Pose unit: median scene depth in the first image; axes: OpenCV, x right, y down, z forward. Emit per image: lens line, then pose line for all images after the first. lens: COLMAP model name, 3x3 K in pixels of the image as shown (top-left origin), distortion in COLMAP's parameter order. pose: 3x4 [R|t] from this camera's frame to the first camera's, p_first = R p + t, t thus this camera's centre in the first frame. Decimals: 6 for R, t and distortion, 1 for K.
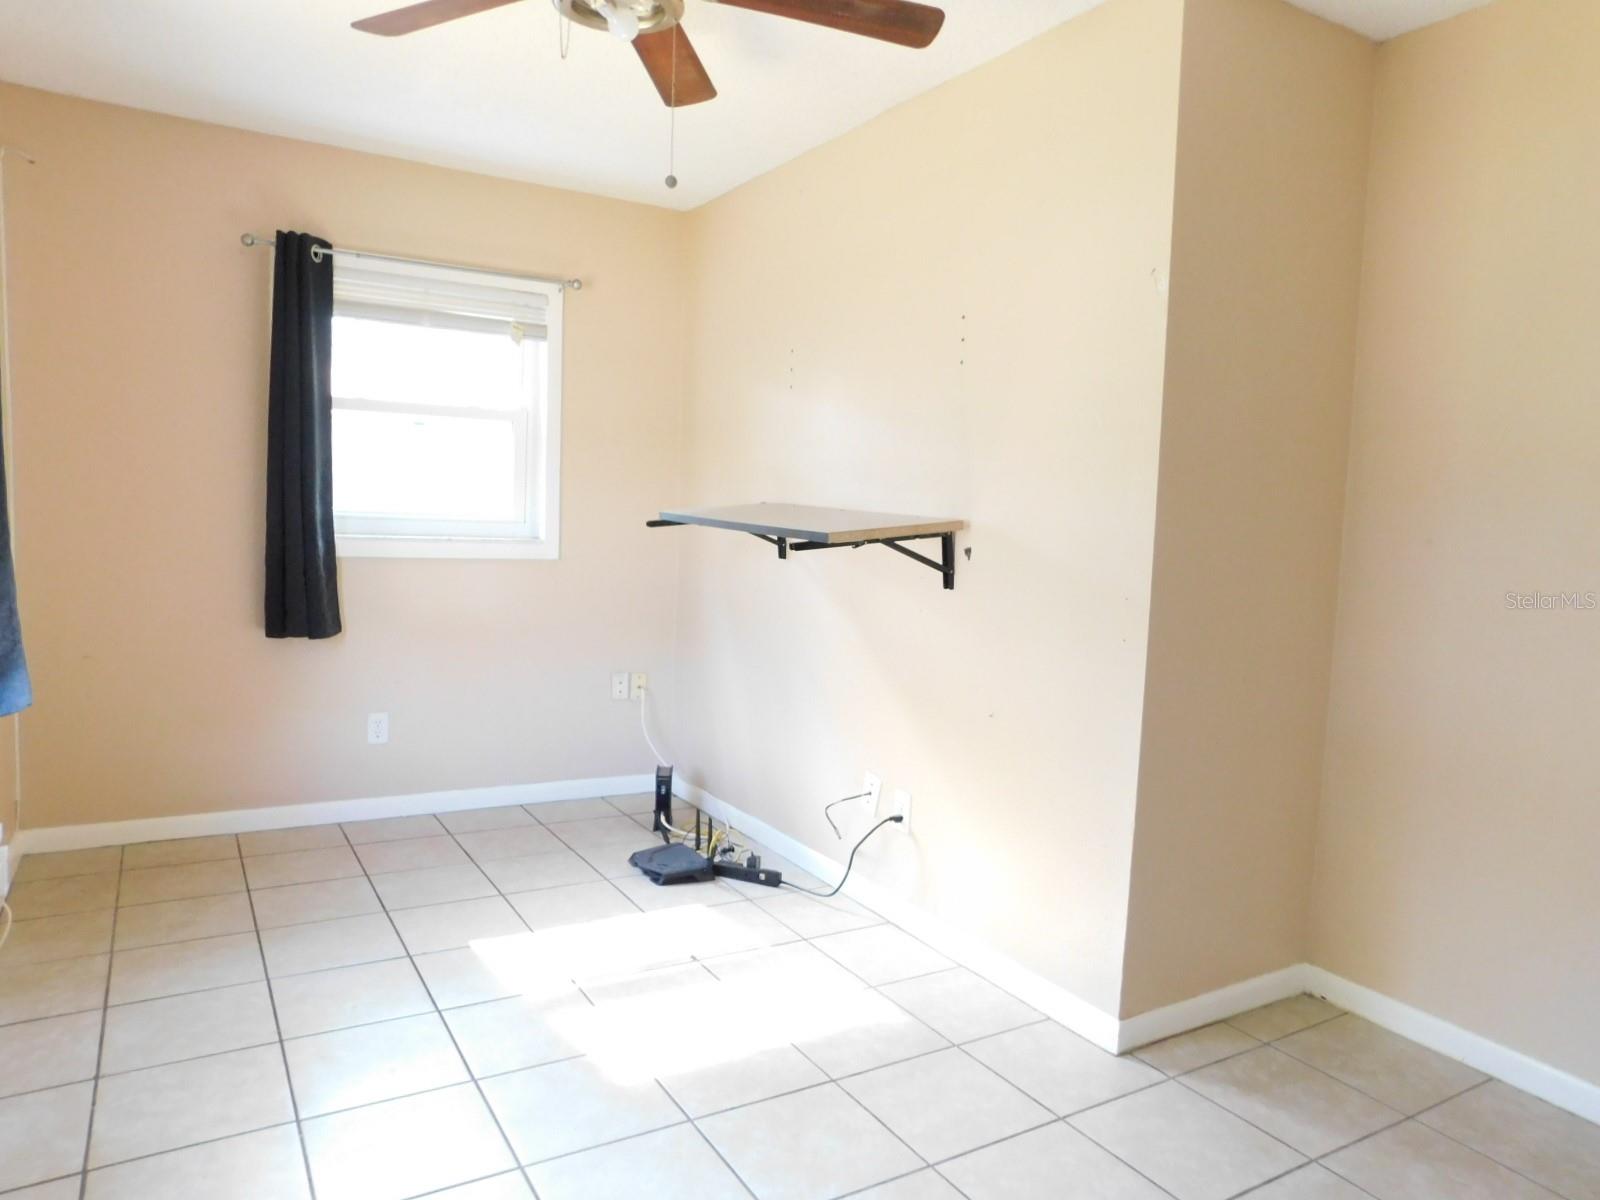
lens RADIAL K [[1067.1, 0, 803.7], [0, 1067.1, 590.3], [0, 0, 1]] dist [-0.040101, 0.029120]
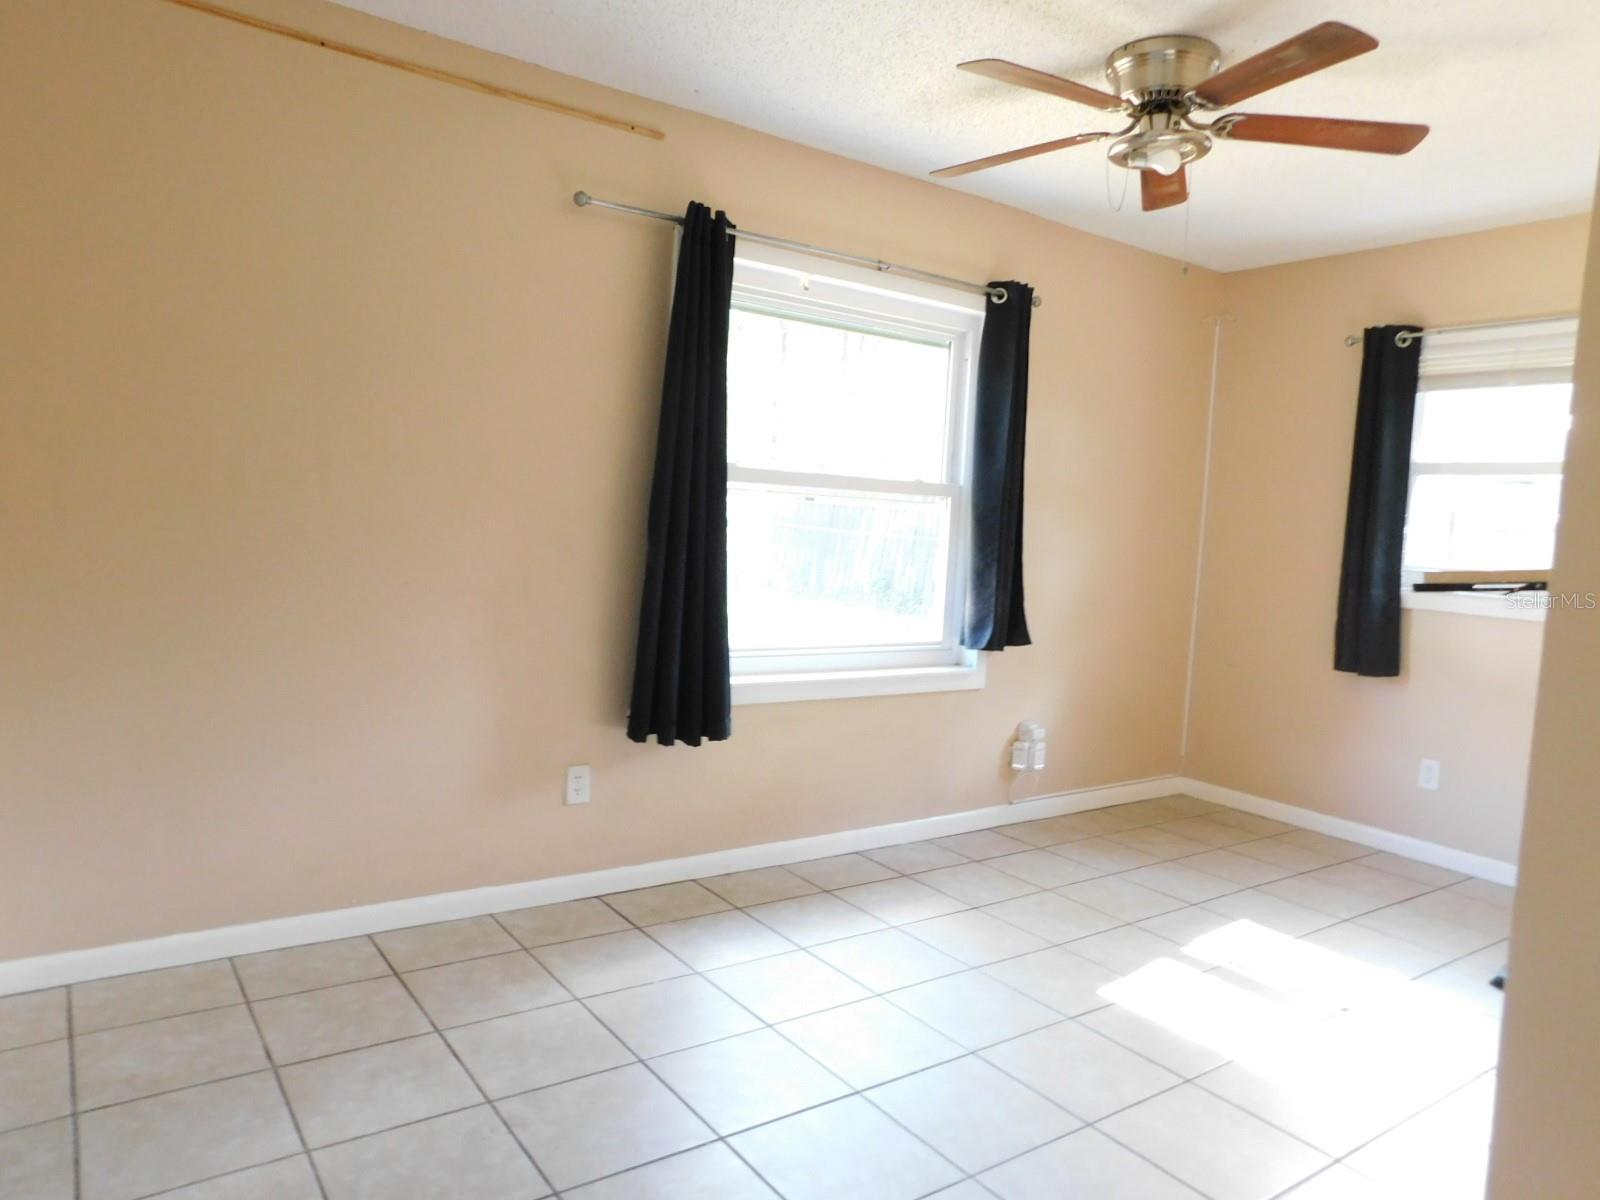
lens RADIAL K [[1067.1, 0, 794.9], [0, 1067.1, 607.2], [0, 0, 1]] dist [-0.040101, 0.029120]
pose [[0.085548, 0.050118, -0.995073, 0.616587], [-0.126422, 0.991207, 0.039055, 0.004904], [0.988281, 0.122458, 0.091132, 0.281734]]
